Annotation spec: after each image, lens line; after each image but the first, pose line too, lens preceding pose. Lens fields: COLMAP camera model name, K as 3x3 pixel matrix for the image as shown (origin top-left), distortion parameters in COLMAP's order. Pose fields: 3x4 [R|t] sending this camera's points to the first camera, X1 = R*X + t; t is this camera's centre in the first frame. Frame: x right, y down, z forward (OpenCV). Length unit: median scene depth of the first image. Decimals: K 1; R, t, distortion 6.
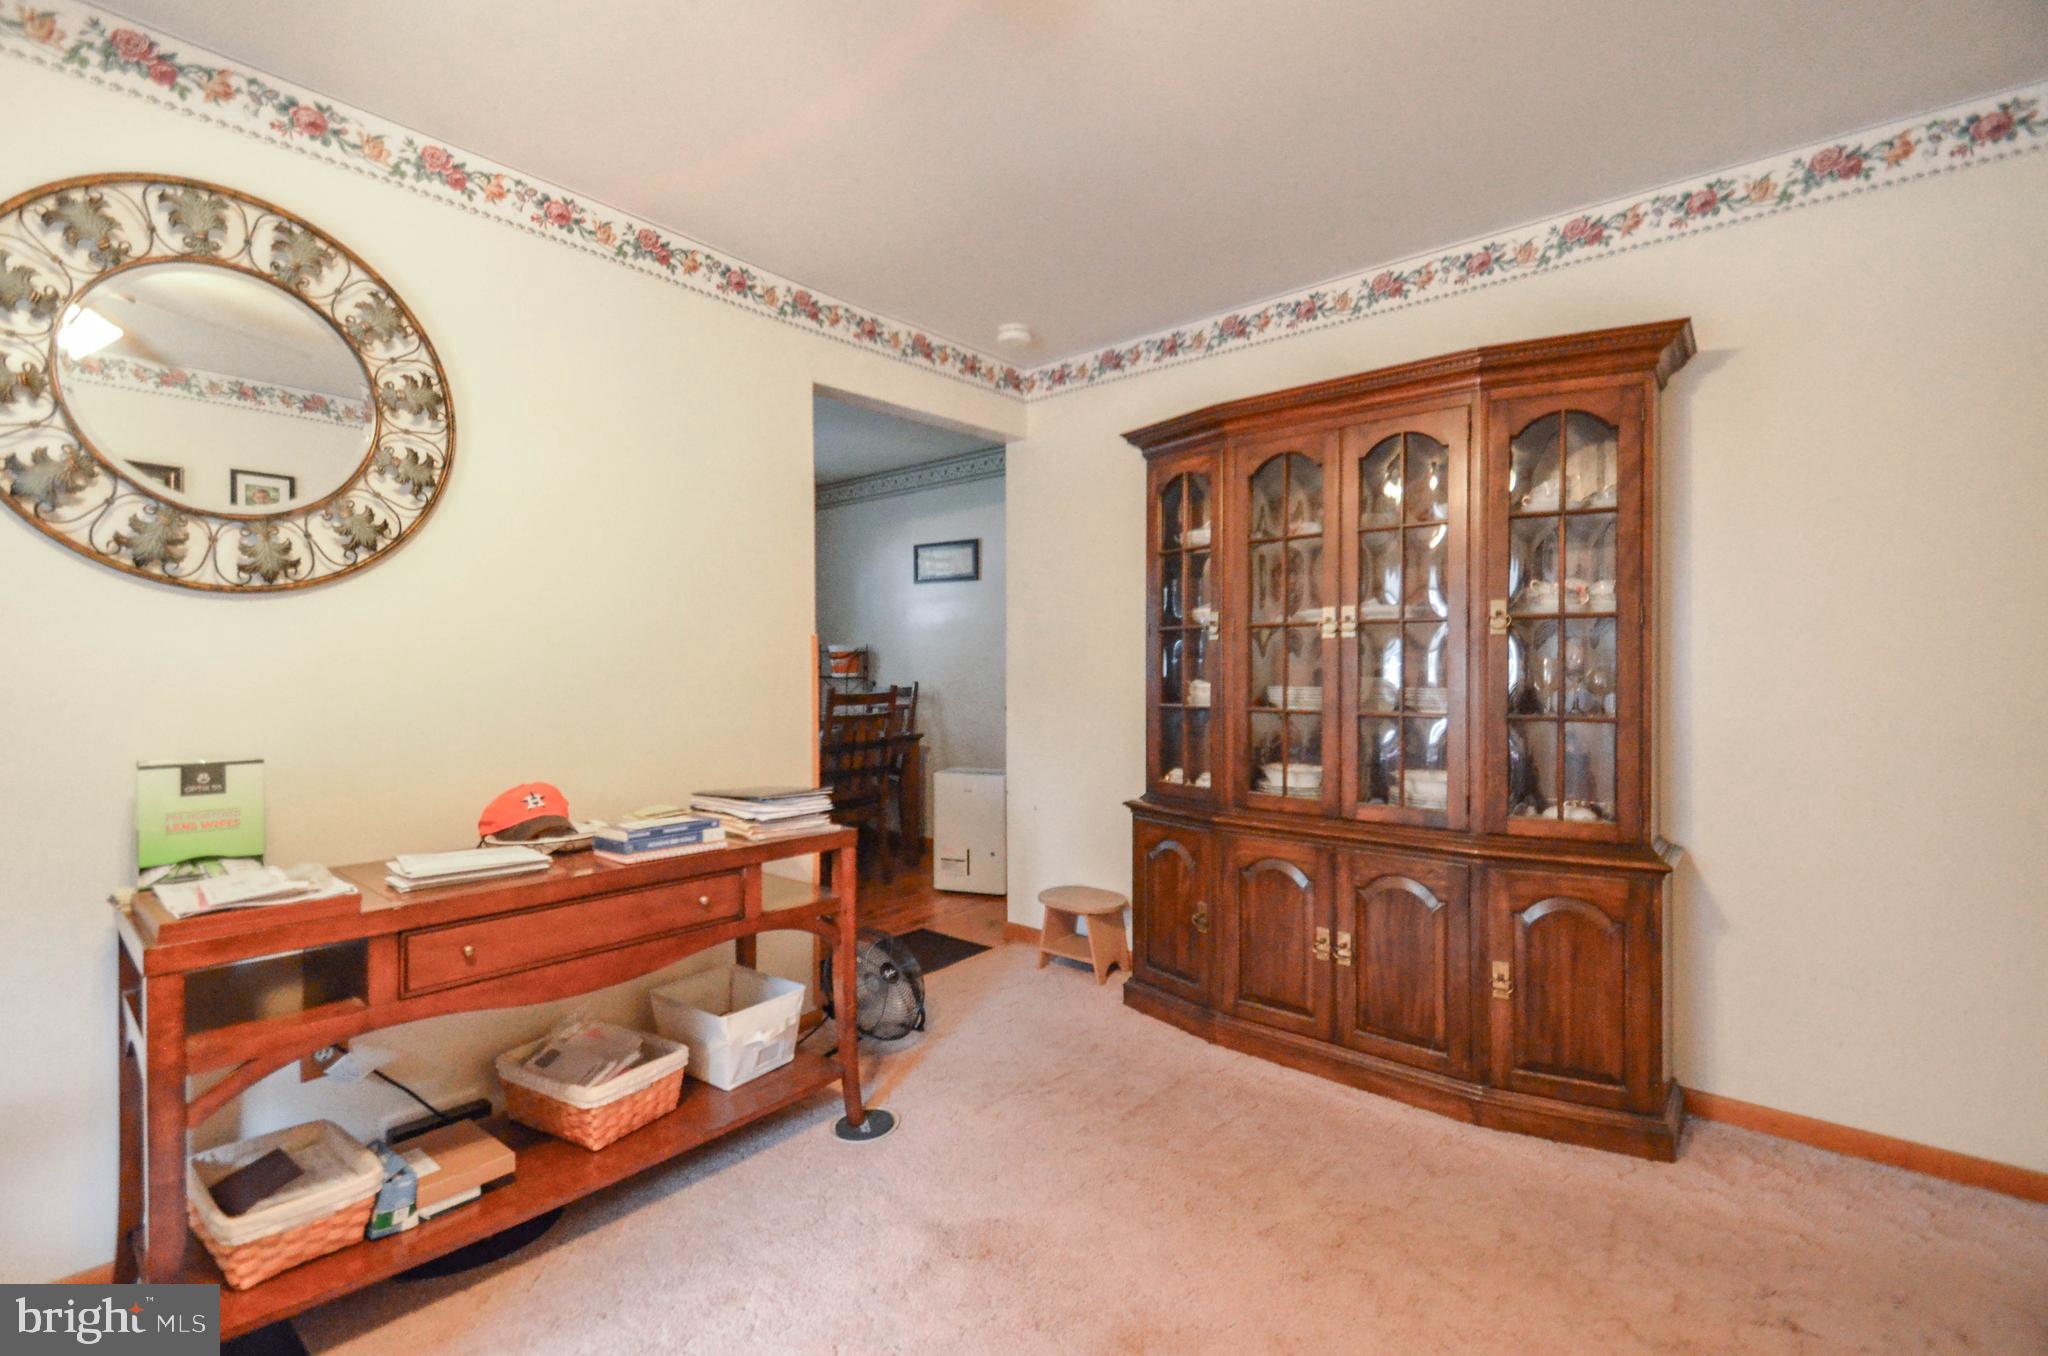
lens RADIAL K [[913.2, 0, 1018.1], [0, 913.2, 656.1], [0, 0, 1]] dist [-0.002002, -0.000582]
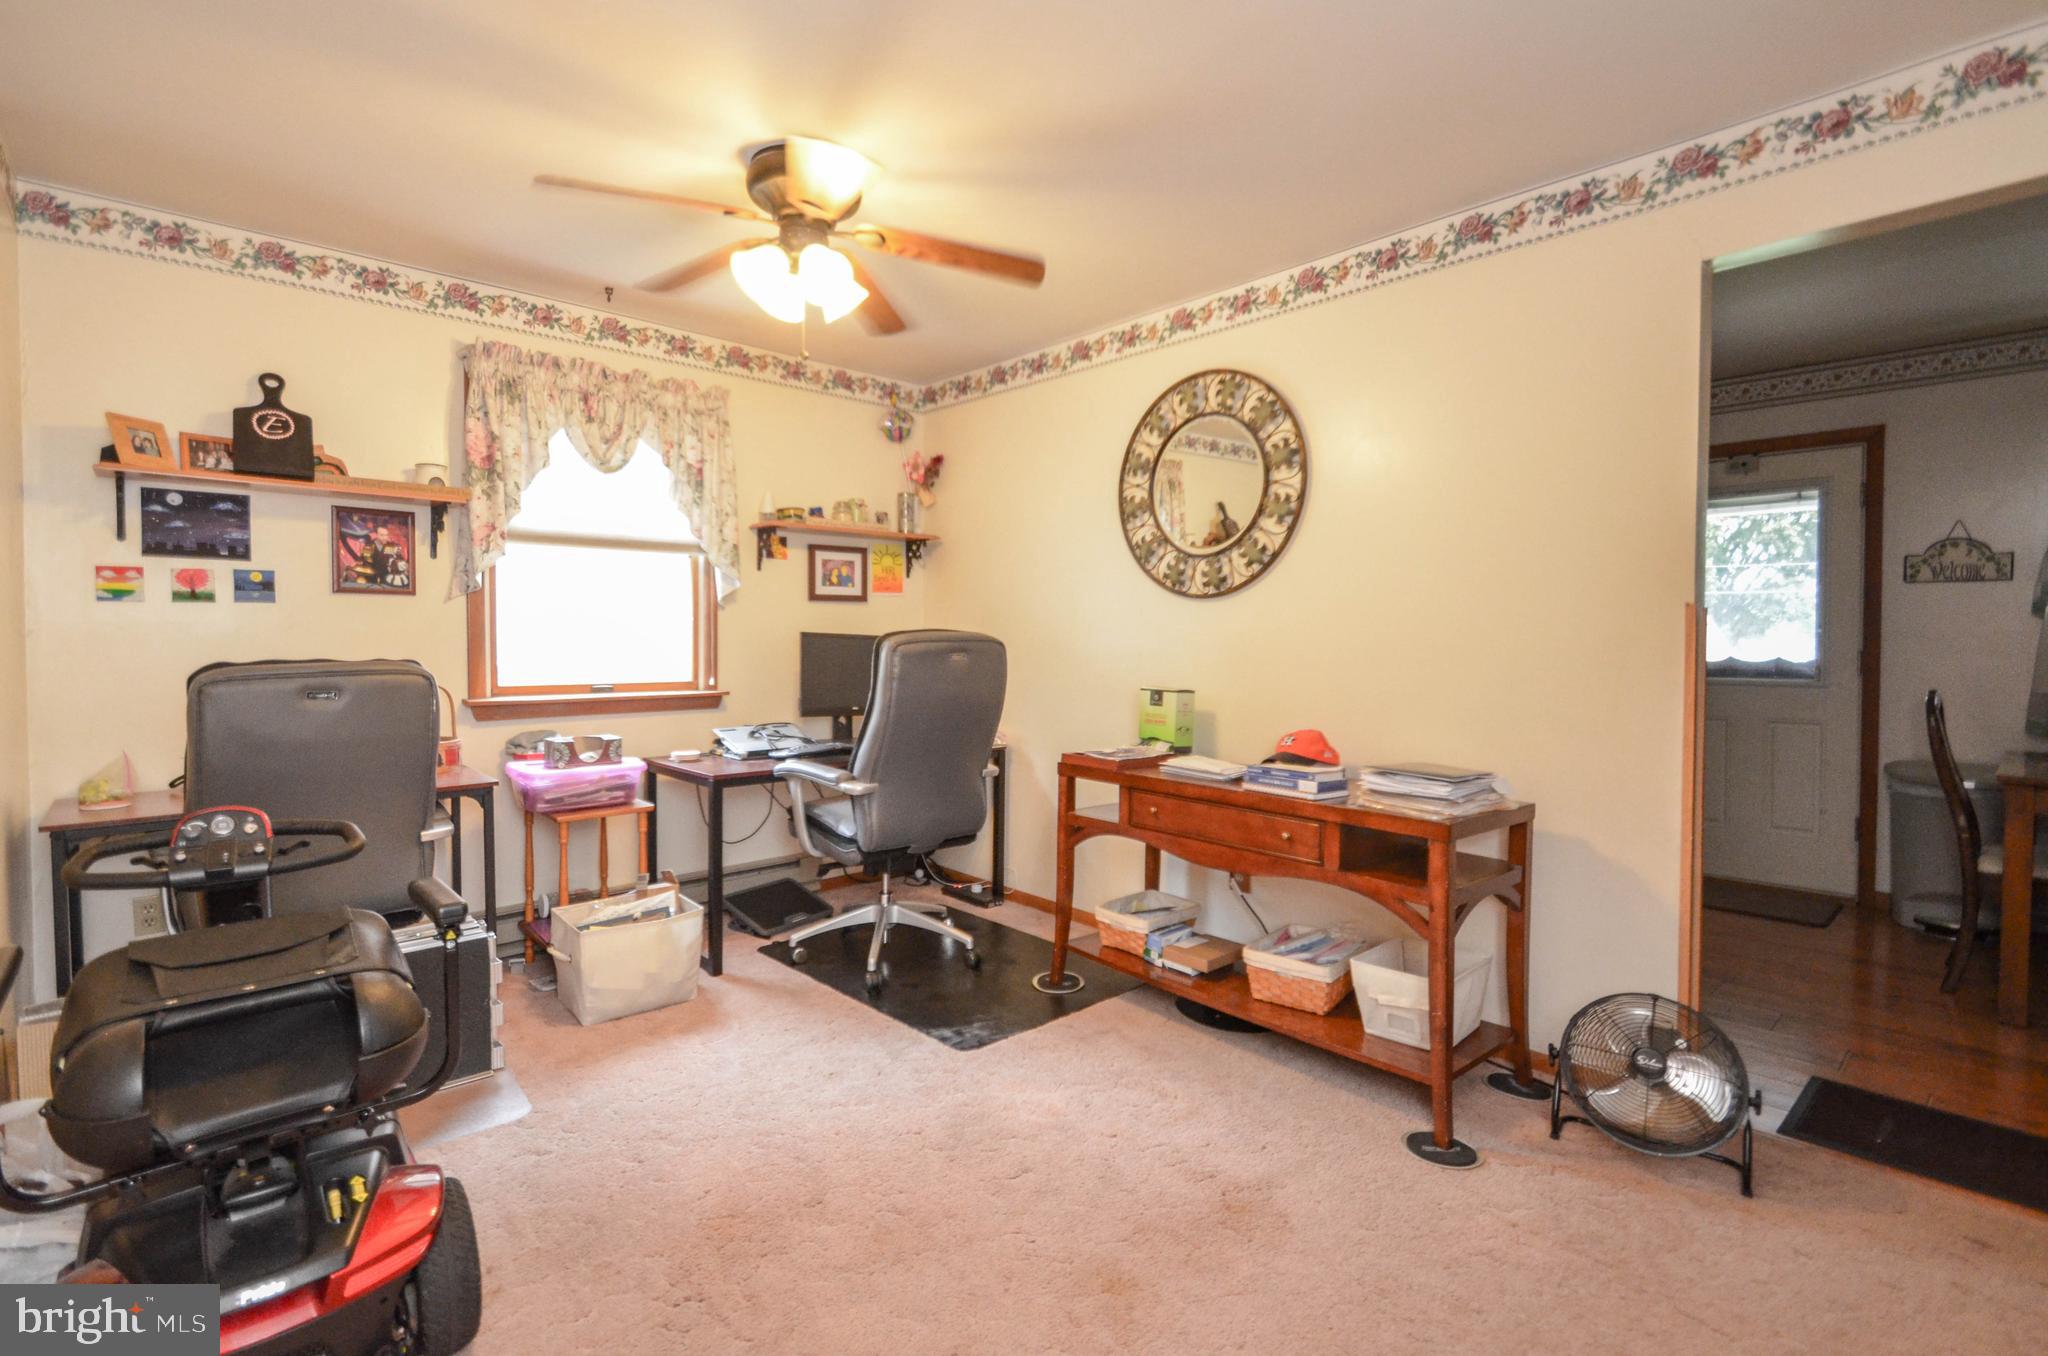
lens RADIAL K [[913.2, 0, 1018.1], [0, 913.2, 656.1], [0, 0, 1]] dist [-0.002002, -0.000582]
pose [[-0.111506, 0.016631, -0.993625, 0.911807], [0.005881, 0.999853, 0.016075, 0.012240], [0.993746, -0.004051, -0.111588, 0.799241]]
